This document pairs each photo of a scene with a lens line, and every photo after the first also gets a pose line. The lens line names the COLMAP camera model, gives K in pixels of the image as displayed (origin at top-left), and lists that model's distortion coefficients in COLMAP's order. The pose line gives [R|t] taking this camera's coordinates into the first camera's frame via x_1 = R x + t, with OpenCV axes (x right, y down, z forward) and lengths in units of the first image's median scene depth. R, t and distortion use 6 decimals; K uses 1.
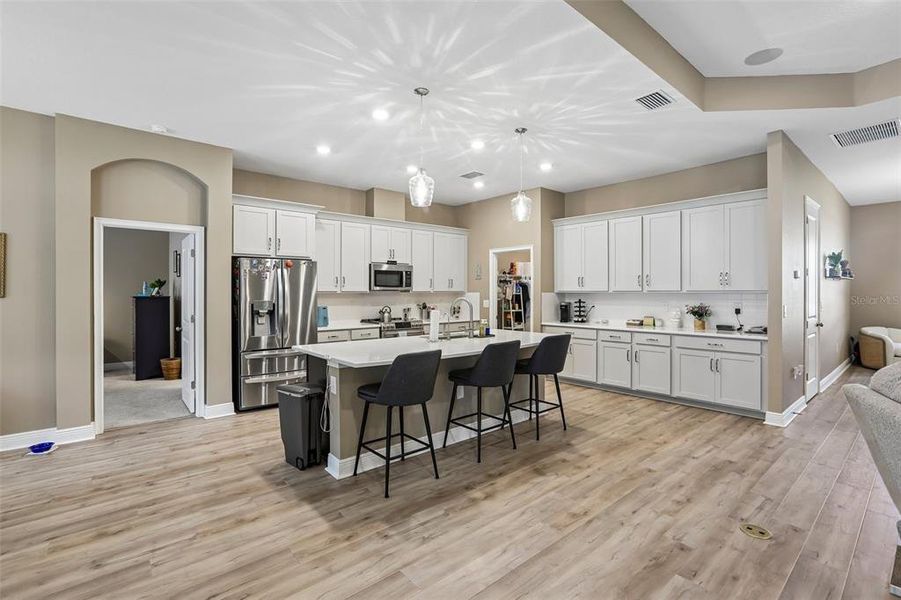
lens RADIAL K [[416.6, 0, 457.1], [0, 416.6, 294.0], [0, 0, 1]] dist [-0.026203, 0.009377]
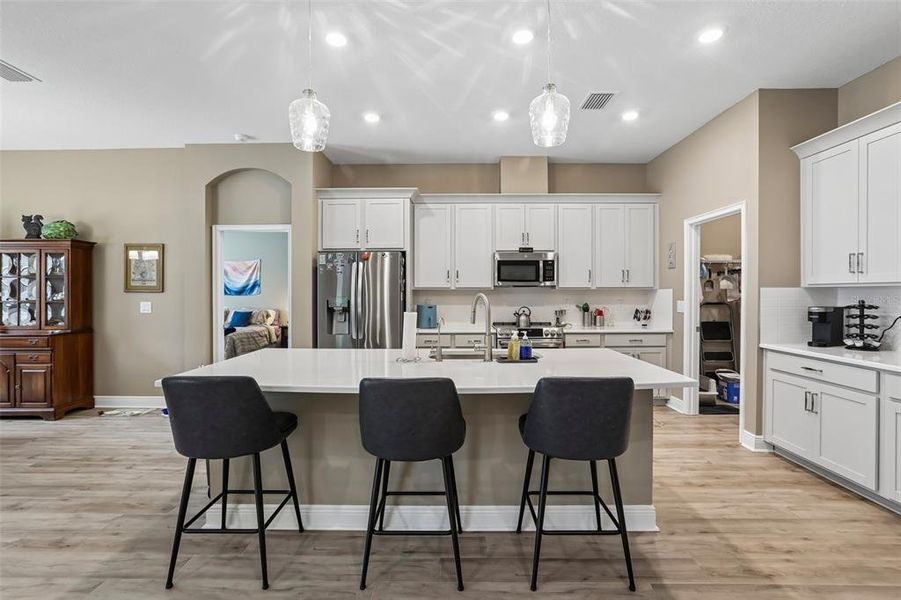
lens RADIAL K [[416.6, 0, 452.3], [0, 416.6, 296.2], [0, 0, 1]] dist [-0.026203, 0.009377]
pose [[0.744744, 0.005021, -0.667332, 0.275817], [-0.003086, 0.999987, 0.004080, 0.007335], [0.667344, -0.000979, 0.744749, 0.366802]]
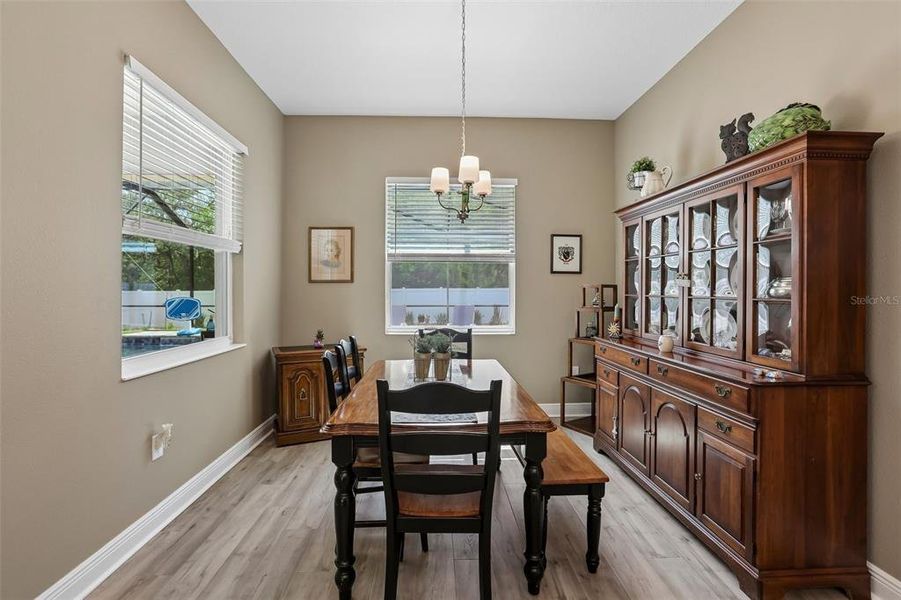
lens RADIAL K [[416.6, 0, 451.7], [0, 416.6, 289.3], [0, 0, 1]] dist [-0.026203, 0.009377]
pose [[-0.626537, 0.005232, -0.779374, -0.342348], [0.000943, 0.999982, 0.005955, 0.012622], [0.779391, 0.002996, -0.626531, 0.442881]]
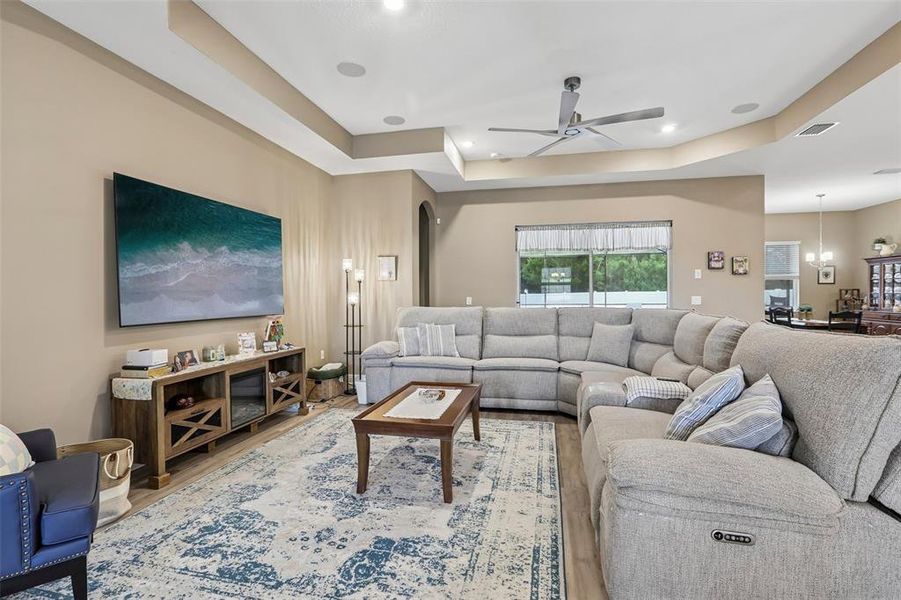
lens RADIAL K [[416.6, 0, 451.0], [0, 416.6, 295.7], [0, 0, 1]] dist [-0.026203, 0.009377]
pose [[-0.801684, 0.011517, -0.597637, 0.937315], [0.007577, 0.999930, 0.009105, 0.009012], [0.597700, 0.002771, -0.801715, 0.528556]]
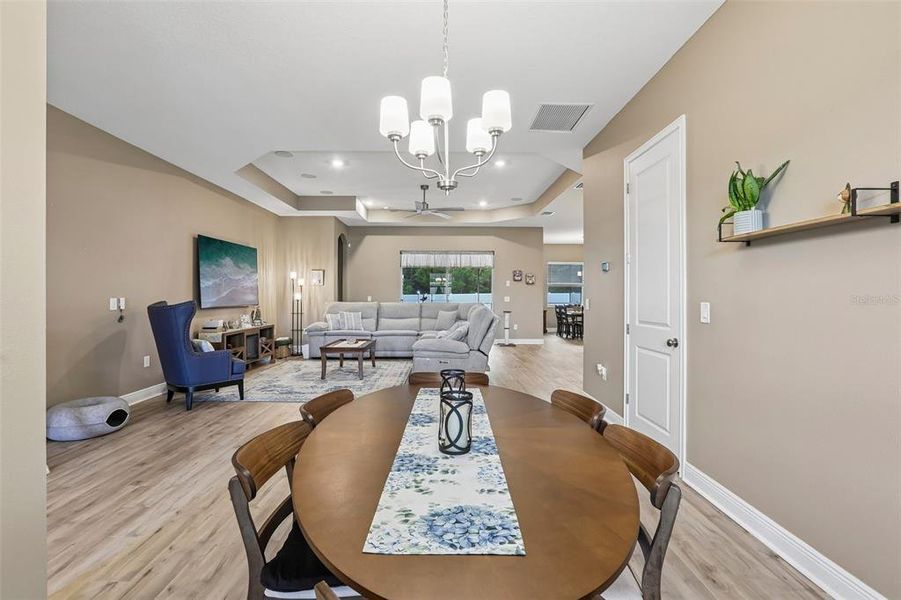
lens RADIAL K [[416.6, 0, 441.8], [0, 416.6, 290.9], [0, 0, 1]] dist [-0.026203, 0.009377]
pose [[-0.652854, -0.003419, -0.757476, 1.328821], [-0.002357, 0.999994, -0.002482, 0.004729], [0.757480, 0.000165, -0.652858, 0.998494]]
